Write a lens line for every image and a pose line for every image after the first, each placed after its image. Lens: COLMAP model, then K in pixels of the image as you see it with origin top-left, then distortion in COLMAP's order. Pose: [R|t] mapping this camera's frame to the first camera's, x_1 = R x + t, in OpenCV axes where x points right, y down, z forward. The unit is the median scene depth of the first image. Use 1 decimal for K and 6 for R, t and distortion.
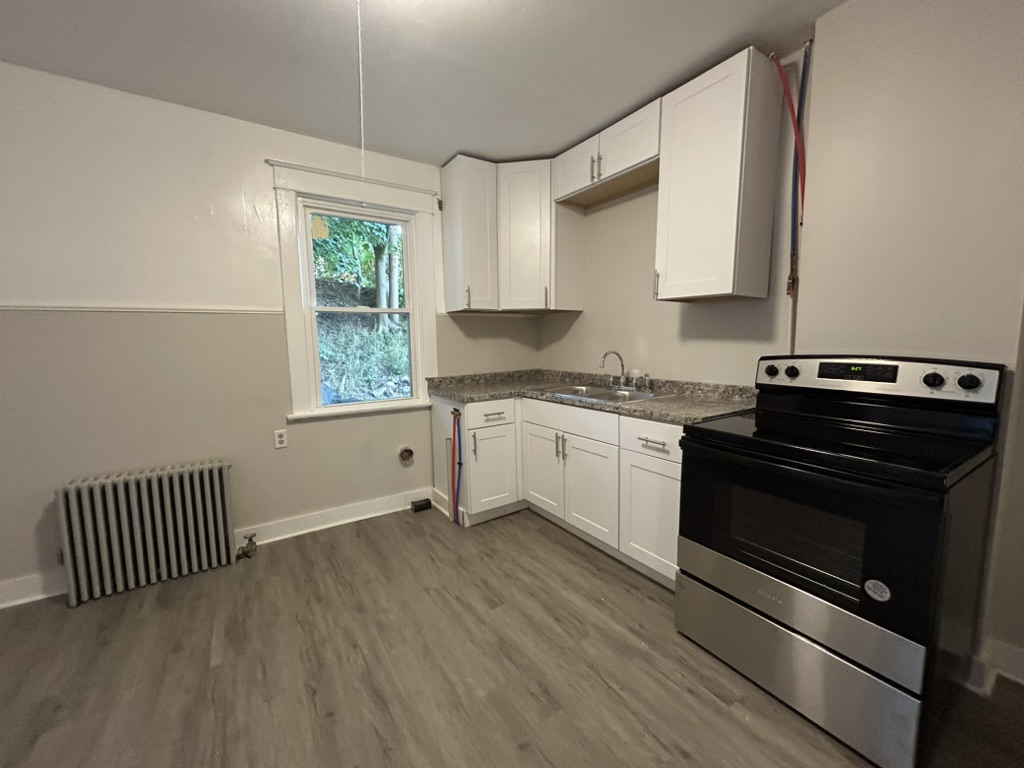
lens RADIAL K [[413.2, 0, 511.1], [0, 413.2, 382.6], [0, 0, 1]] dist [0.000051, -0.000498]
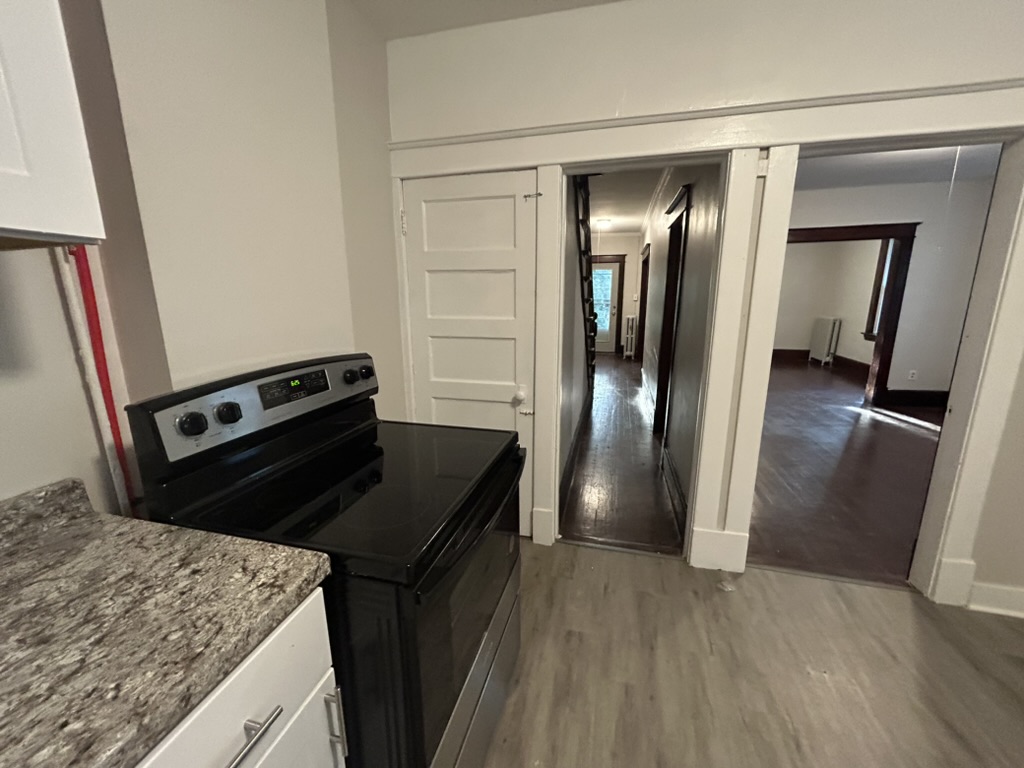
lens RADIAL K [[413.2, 0, 513.4], [0, 413.2, 384.8], [0, 0, 1]] dist [0.000051, -0.000498]
pose [[-0.678392, -0.143634, 0.720523, 0.053225], [0.089728, 0.957165, 0.275289, -0.183792], [-0.729201, 0.251405, -0.636445, 1.114290]]
